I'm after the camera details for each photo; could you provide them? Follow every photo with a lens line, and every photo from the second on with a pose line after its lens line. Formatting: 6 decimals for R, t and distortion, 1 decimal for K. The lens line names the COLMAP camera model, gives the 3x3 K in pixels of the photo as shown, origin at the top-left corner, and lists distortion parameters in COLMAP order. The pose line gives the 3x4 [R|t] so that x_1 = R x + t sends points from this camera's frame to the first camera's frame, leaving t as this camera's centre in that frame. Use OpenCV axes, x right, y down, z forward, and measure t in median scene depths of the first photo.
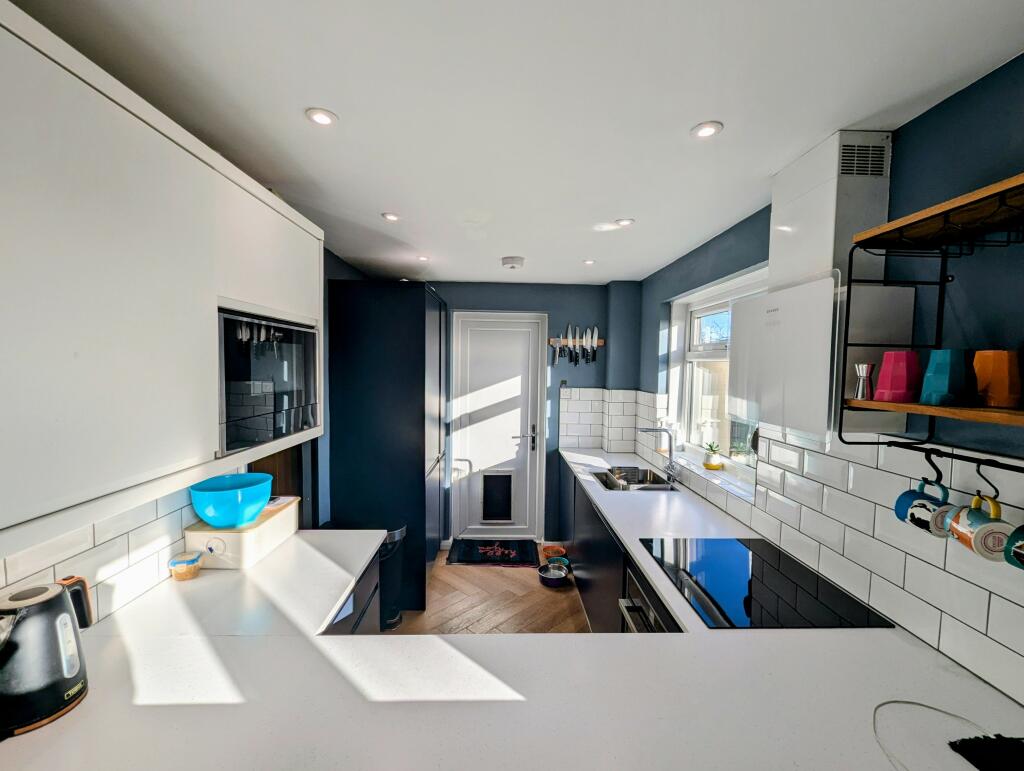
lens RADIAL K [[422.6, 0, 517.7], [0, 422.6, 389.8], [0, 0, 1]] dist [-0.002972, 0.000039]
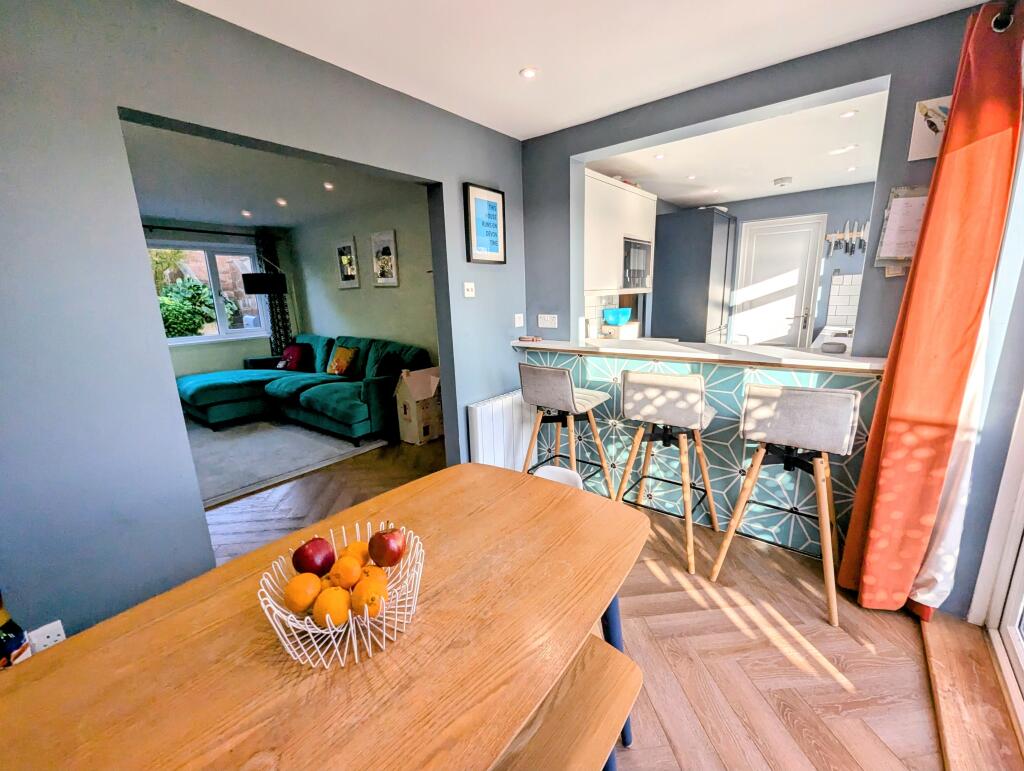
lens RADIAL K [[422.6, 0, 506.5], [0, 422.6, 390.1], [0, 0, 1]] dist [-0.002972, 0.000039]
pose [[0.748432, 0.108316, -0.654307, 0.229791], [0.006155, 0.985396, 0.170165, 0.109649], [0.663183, -0.131384, 0.736835, -0.581579]]
